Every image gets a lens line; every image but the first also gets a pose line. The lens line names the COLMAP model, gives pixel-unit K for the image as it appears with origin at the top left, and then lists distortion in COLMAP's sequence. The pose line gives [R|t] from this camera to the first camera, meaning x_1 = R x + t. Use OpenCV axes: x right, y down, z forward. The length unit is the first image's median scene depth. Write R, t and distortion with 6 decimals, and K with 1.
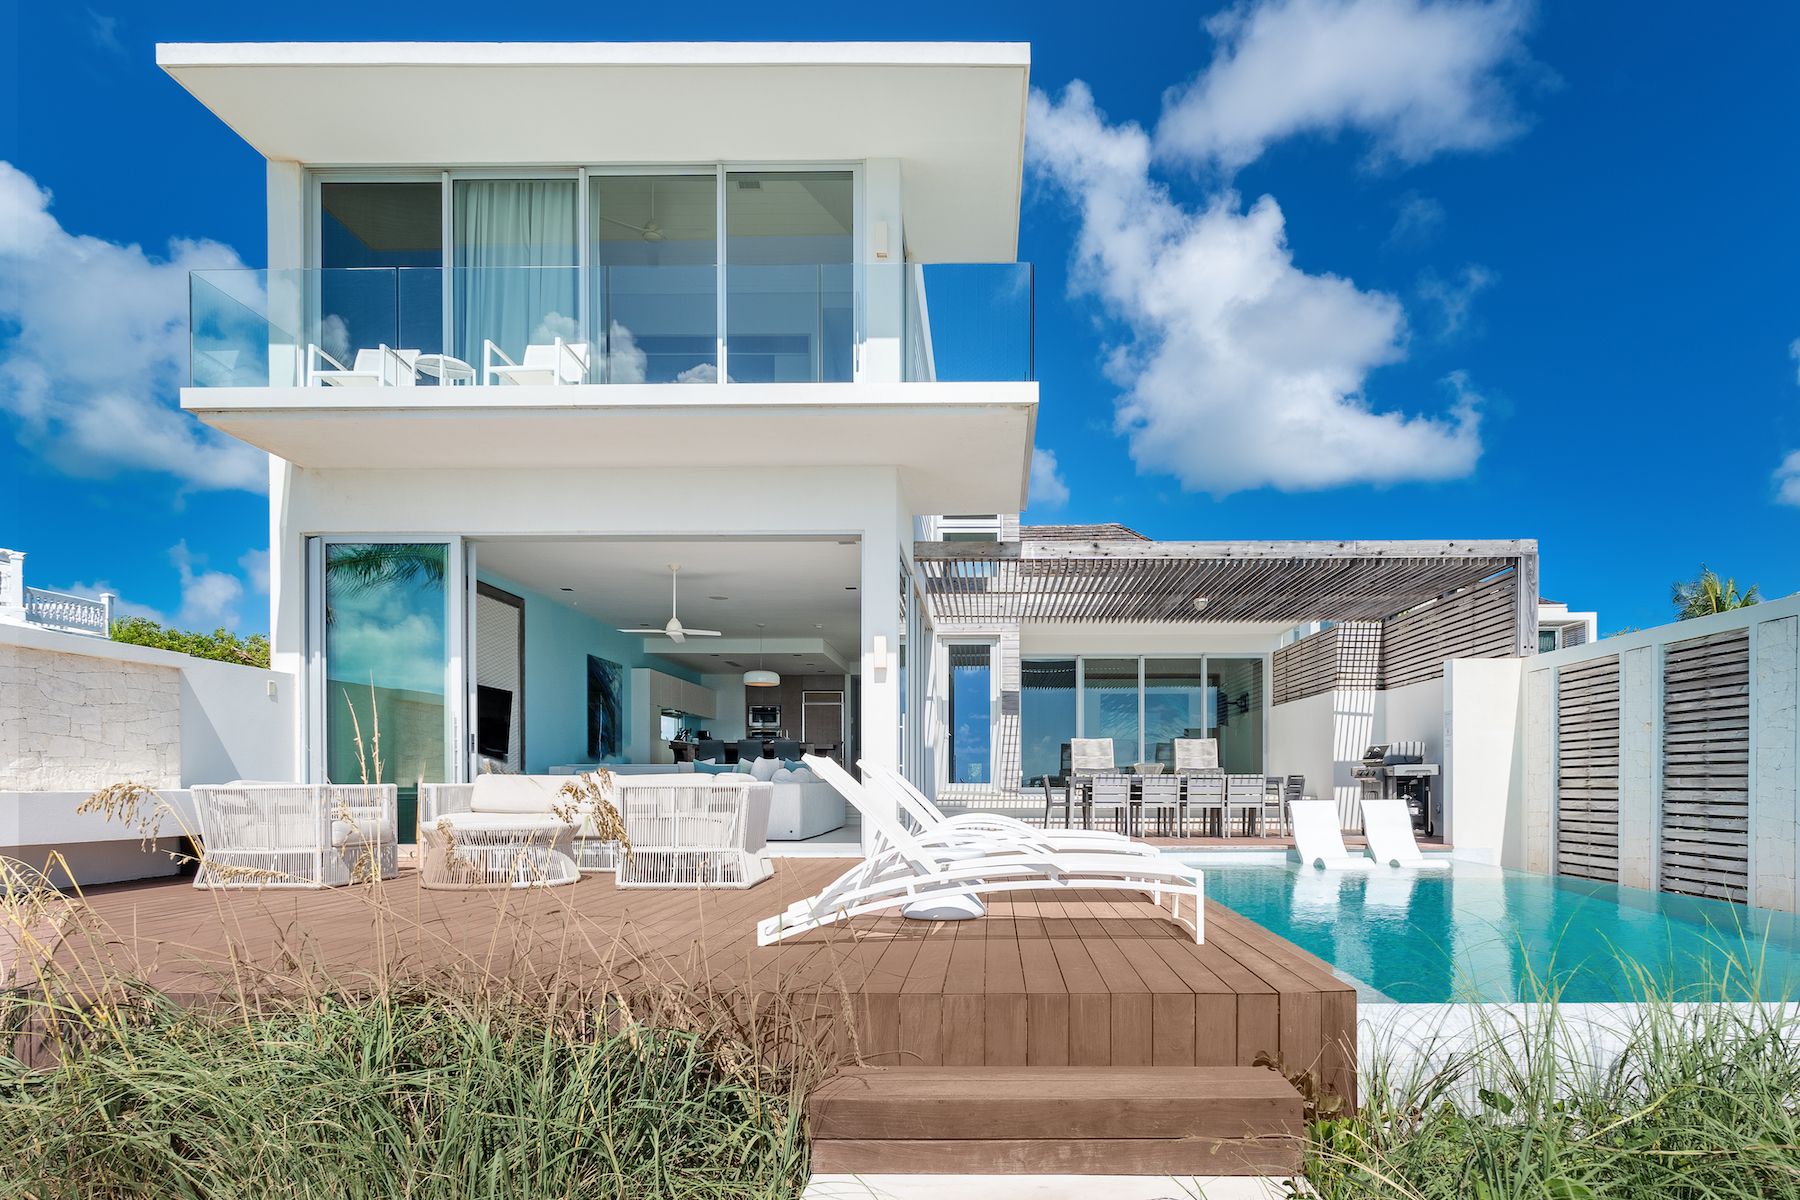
lens RADIAL K [[1201.6, 0, 902.1], [0, 1201.6, 787.9], [0, 0, 1]] dist [-0.003628, -0.003140]
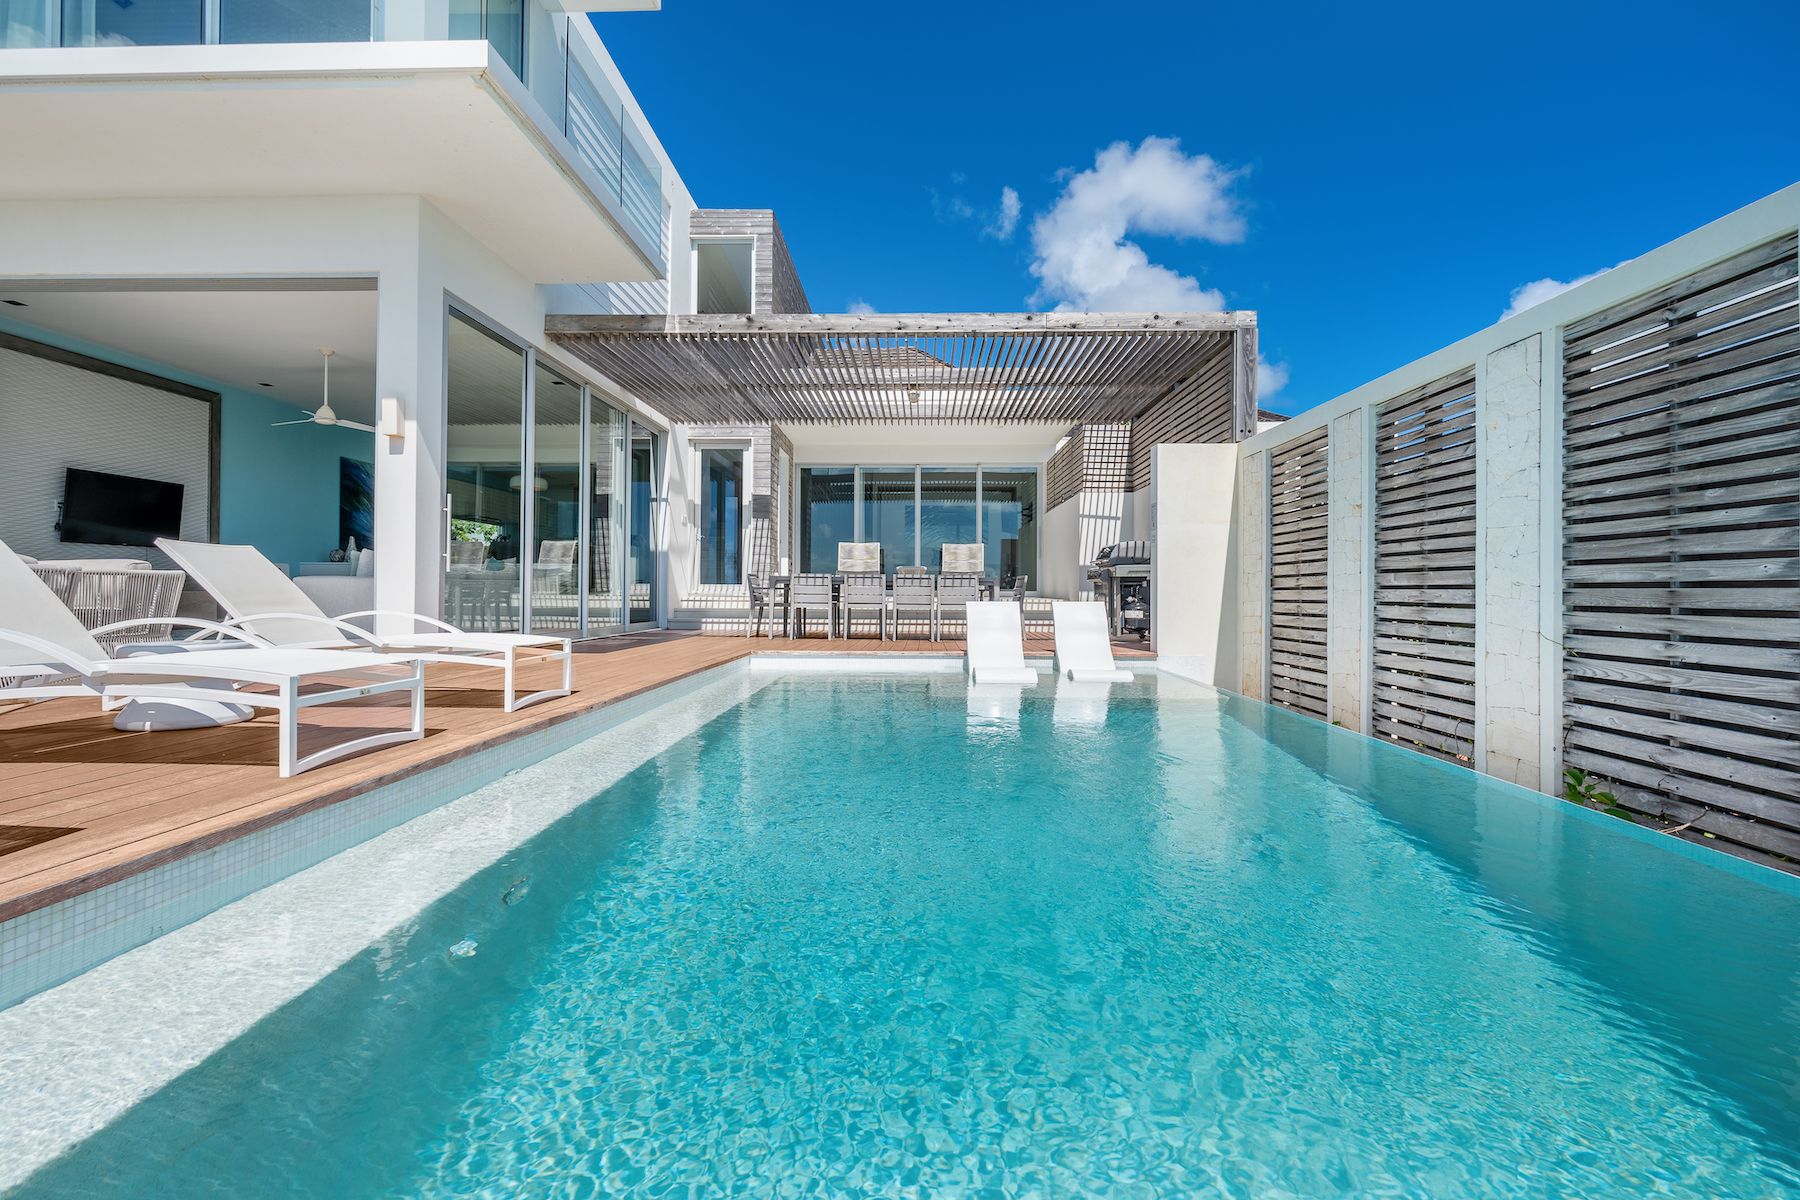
lens RADIAL K [[847.3, 0, 878.9], [0, 847.3, 585.1], [0, 0, 1]] dist [-0.002338, -0.000284]
pose [[0.998330, 0.005560, -0.057509, 0.287426], [-0.006372, 0.999883, -0.013938, 0.007565], [0.057424, 0.014281, 0.998248, 0.358692]]
